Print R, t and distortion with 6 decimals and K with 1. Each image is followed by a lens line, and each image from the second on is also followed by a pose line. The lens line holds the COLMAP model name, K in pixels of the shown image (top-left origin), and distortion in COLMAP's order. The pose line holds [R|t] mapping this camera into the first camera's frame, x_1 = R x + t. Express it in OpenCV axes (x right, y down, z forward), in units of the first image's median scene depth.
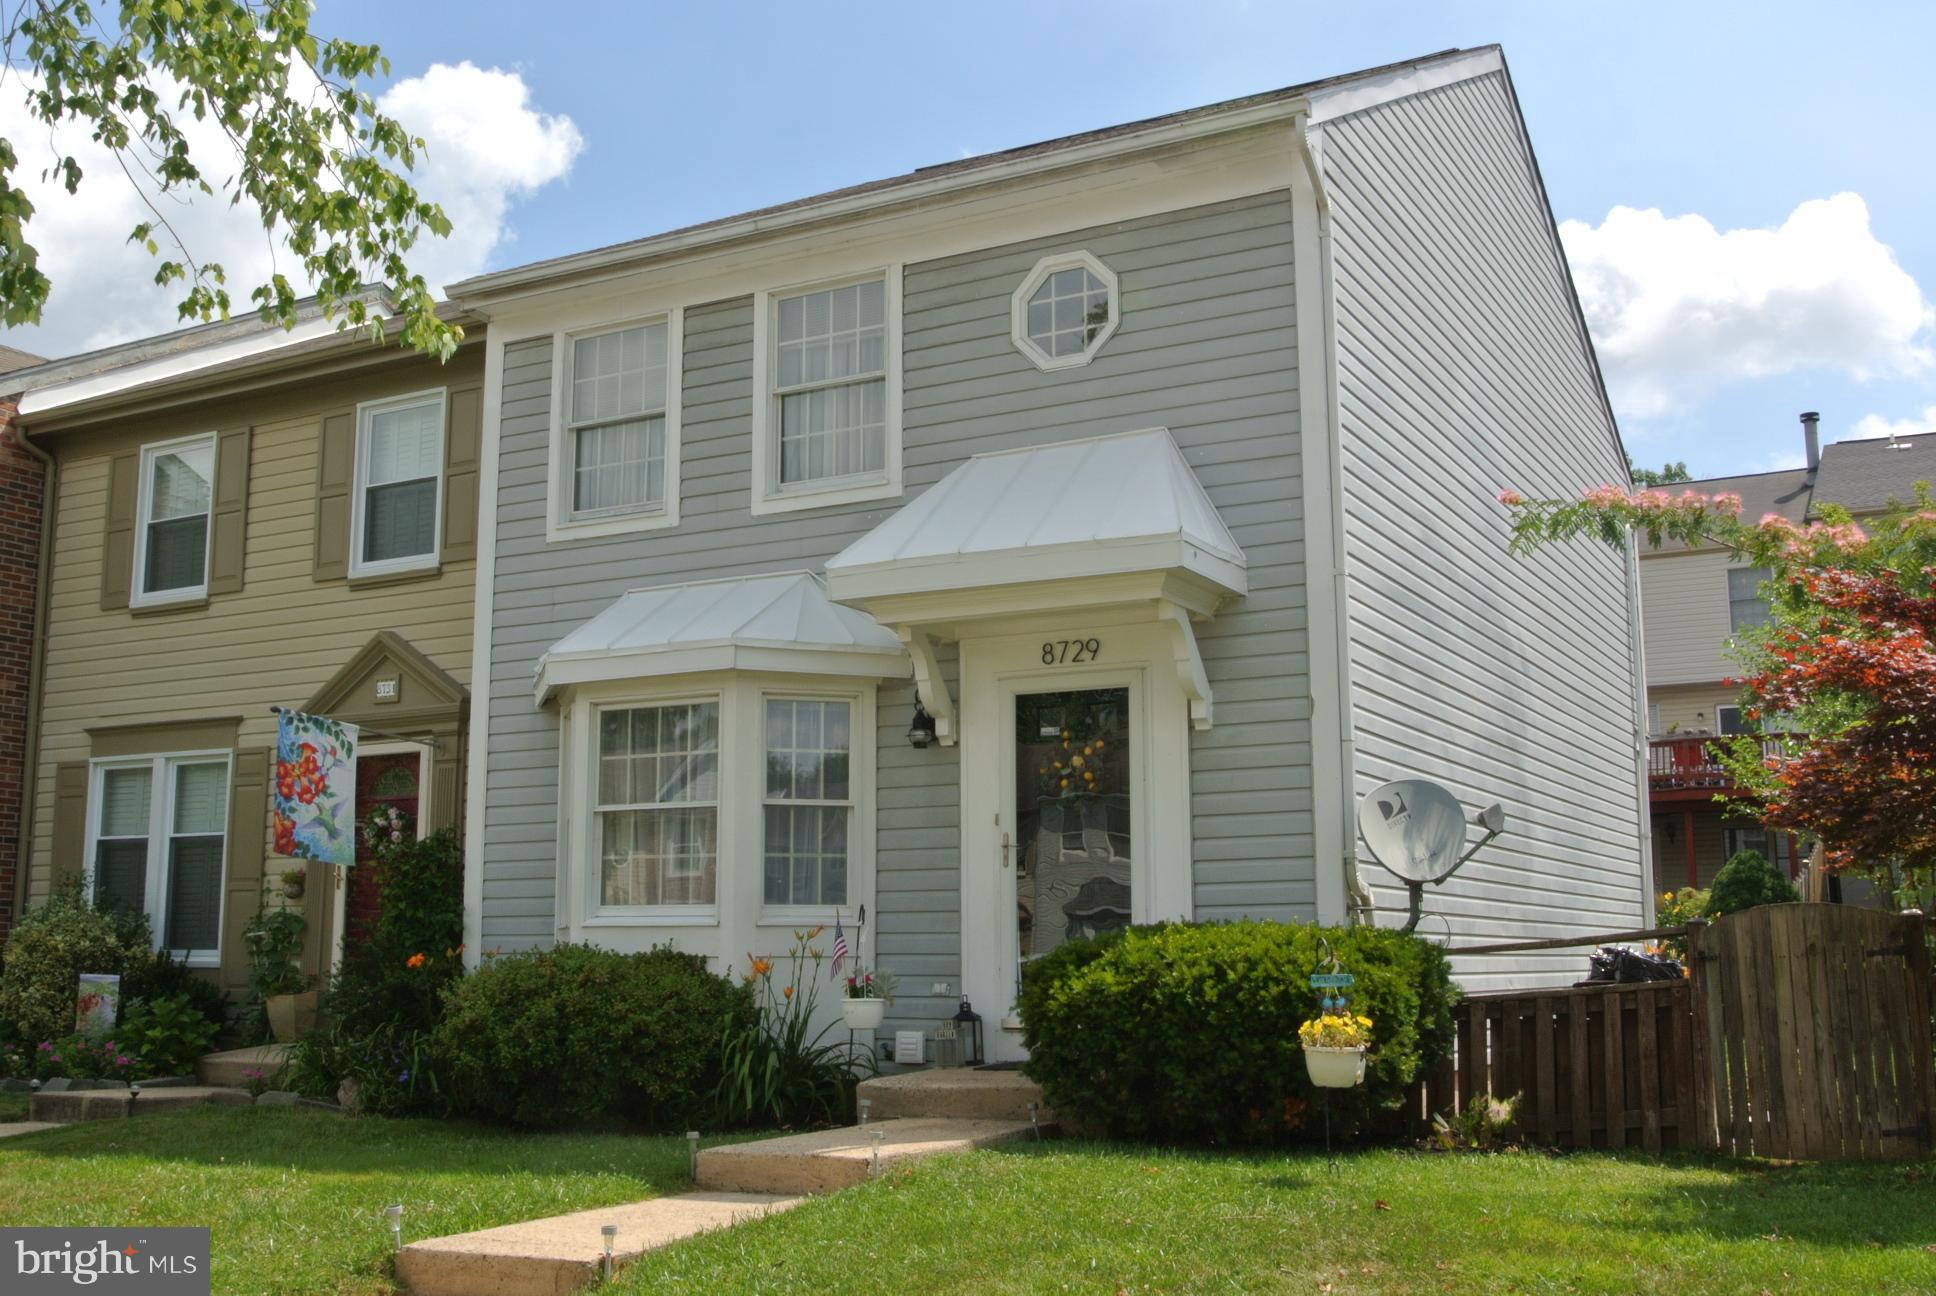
lens RADIAL K [[1958.1, 0, 968.0], [0, 1958.1, 648.0], [0, 0, 1]] dist [-0.020692, -0.026998]
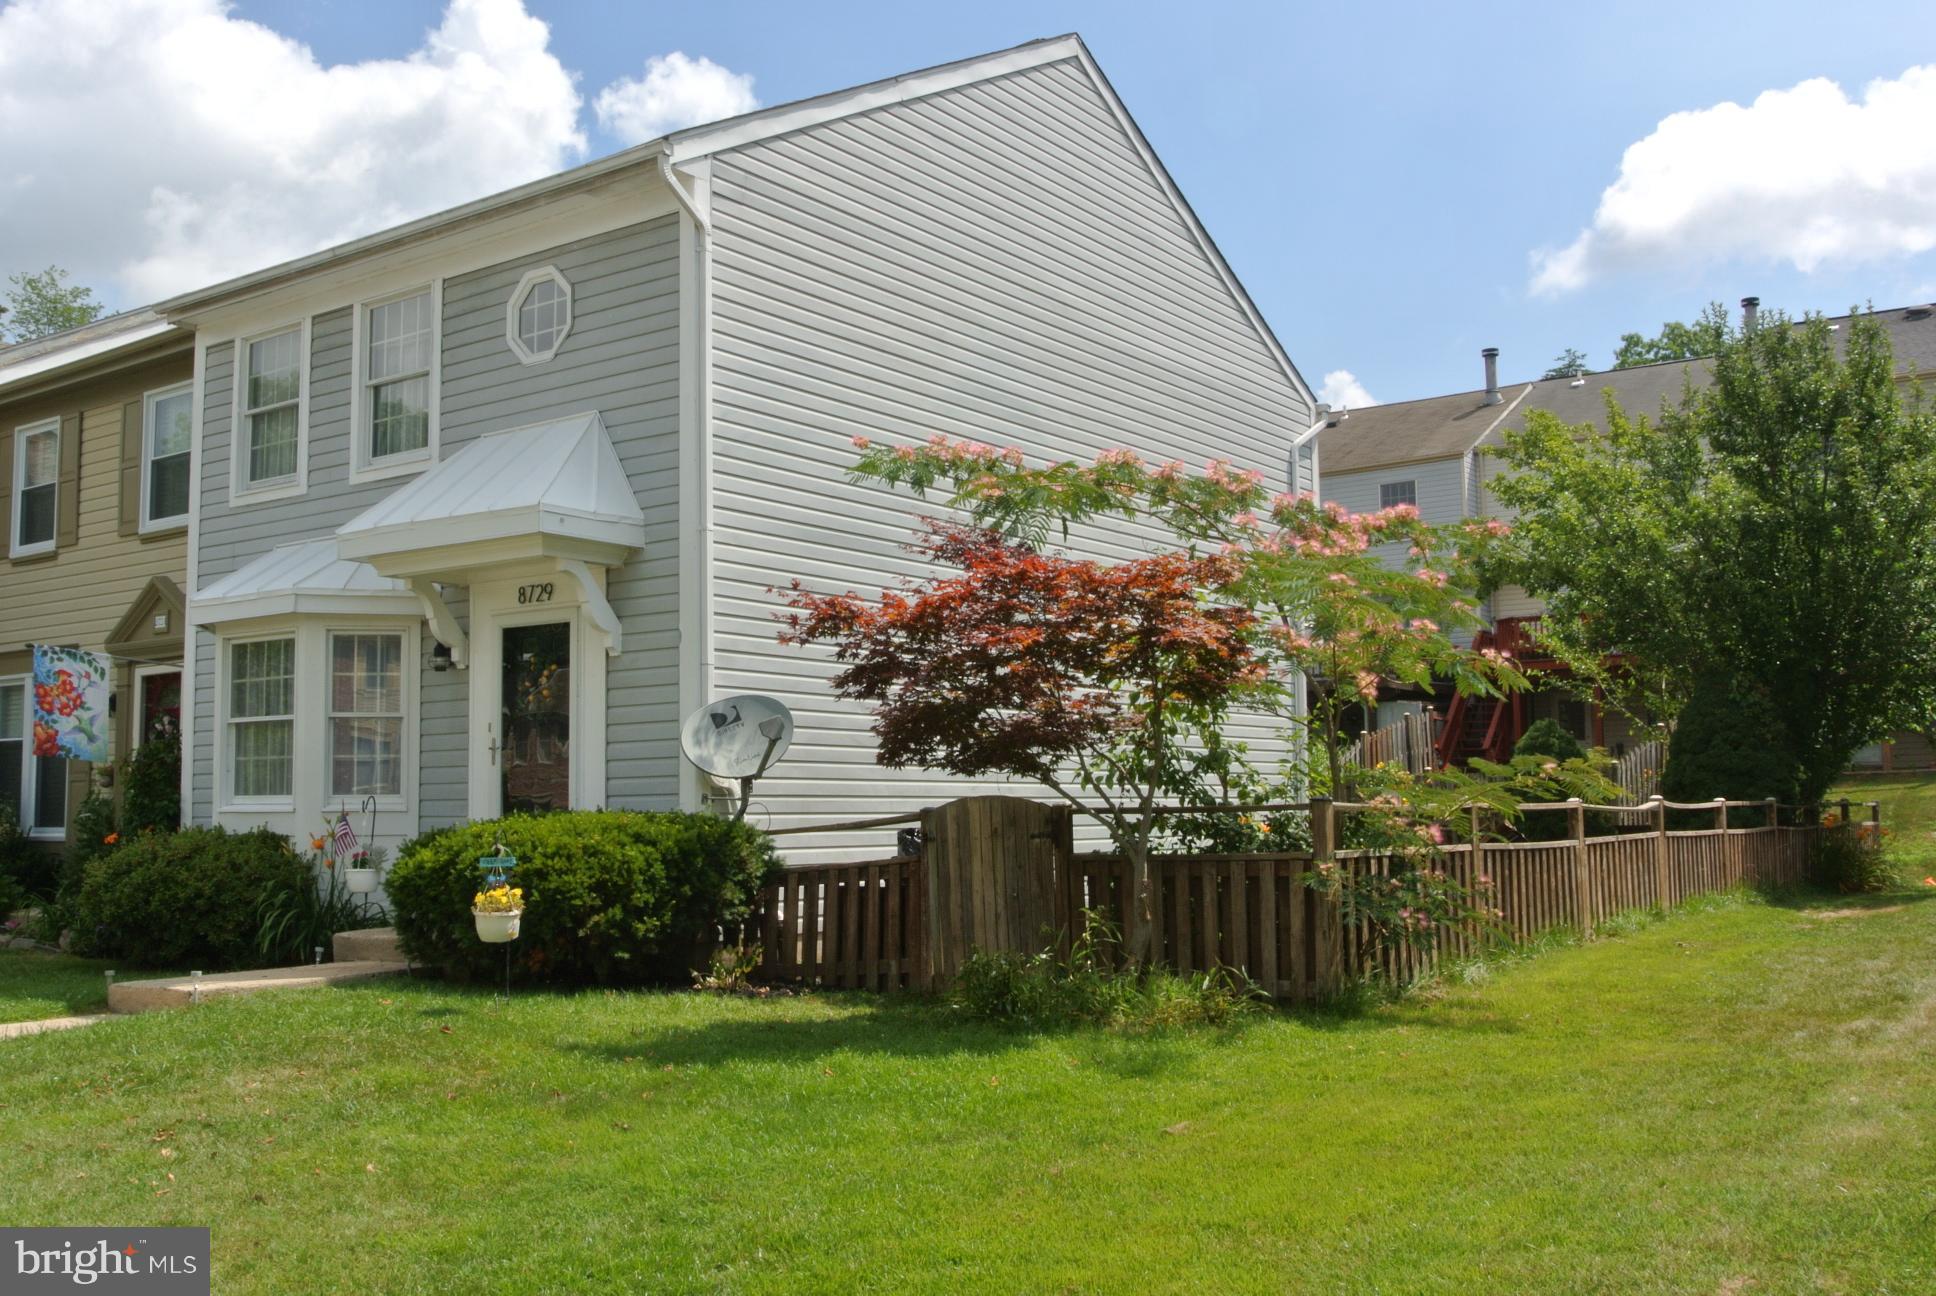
lens RADIAL K [[1822.3, 0, 968.0], [0, 1822.3, 648.0], [0, 0, 1]] dist [-0.026338, 0.012610]
pose [[0.990582, -0.018701, -0.135638, 0.464258], [0.028110, 0.997304, 0.067784, -0.033252], [0.134005, -0.070958, 0.988437, -0.110716]]
